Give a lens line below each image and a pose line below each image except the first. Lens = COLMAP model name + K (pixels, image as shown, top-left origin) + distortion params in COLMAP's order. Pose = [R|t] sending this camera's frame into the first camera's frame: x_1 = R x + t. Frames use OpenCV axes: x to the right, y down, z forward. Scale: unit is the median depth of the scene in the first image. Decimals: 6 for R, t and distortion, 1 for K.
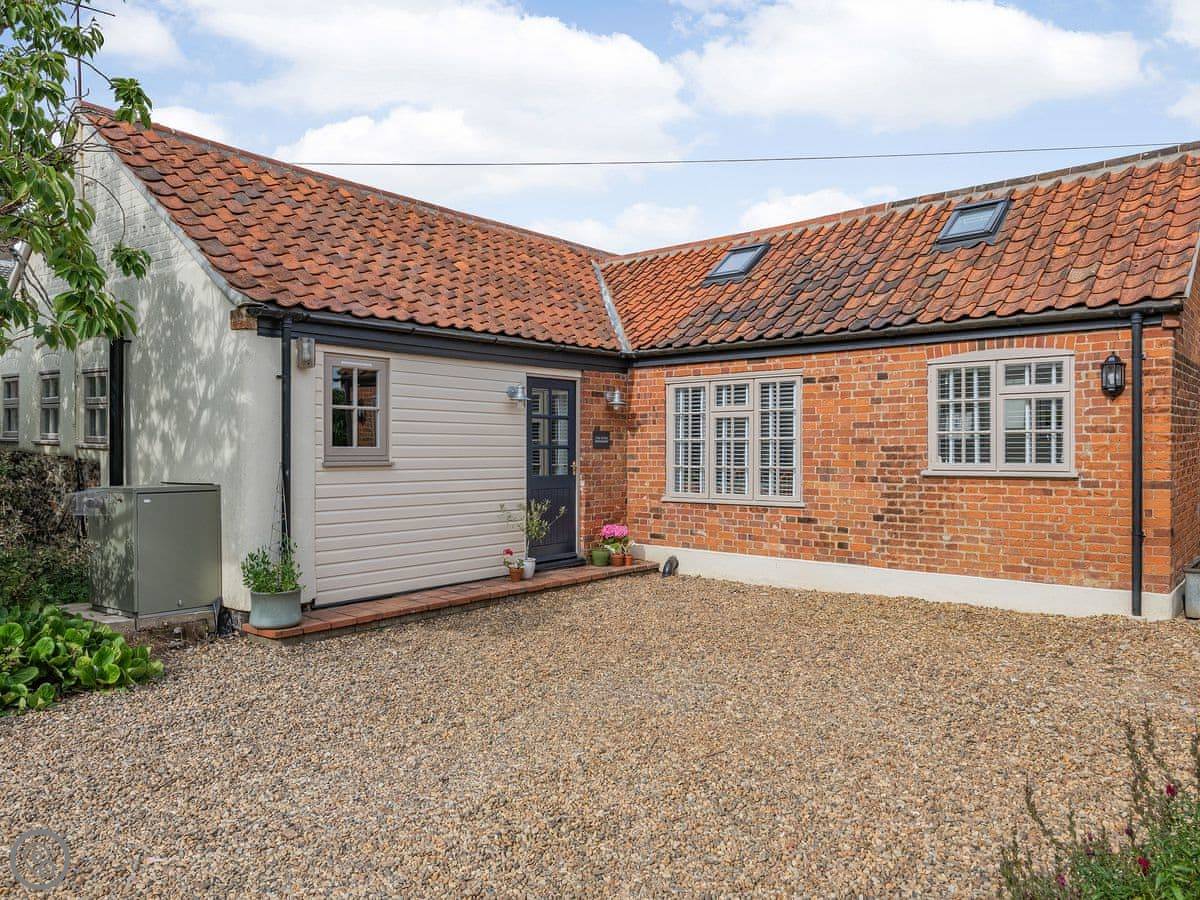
lens RADIAL K [[730.4, 0, 598.9], [0, 730.4, 448.7], [0, 0, 1]] dist [0.015208, -0.007376]
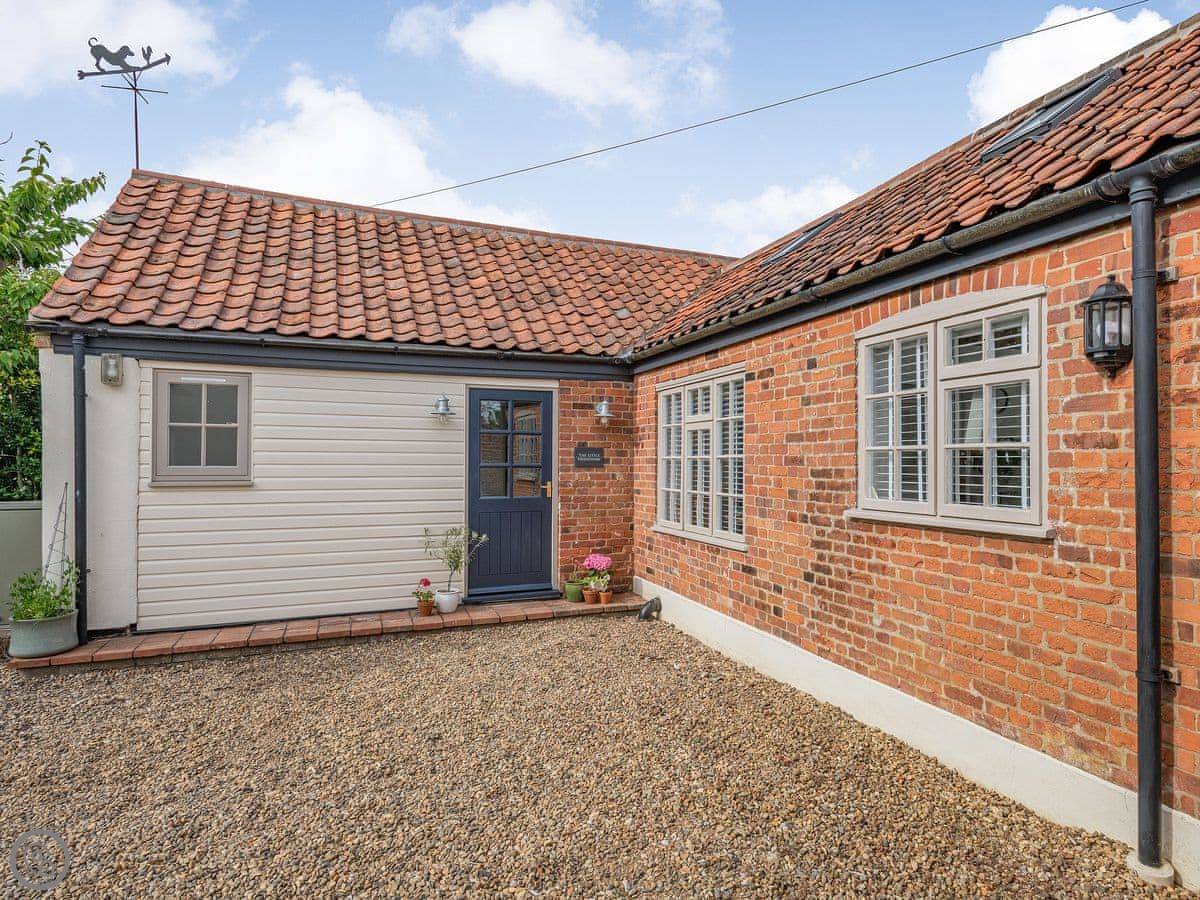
lens RADIAL K [[649.1, 0, 602.7], [0, 649.1, 454.4], [0, 0, 1]] dist [0.013770, -0.001550]
pose [[0.919214, -0.000982, -0.393756, 0.465551], [-0.003894, 0.999925, -0.011584, -0.009669], [0.393738, 0.012181, 0.919142, 0.402002]]
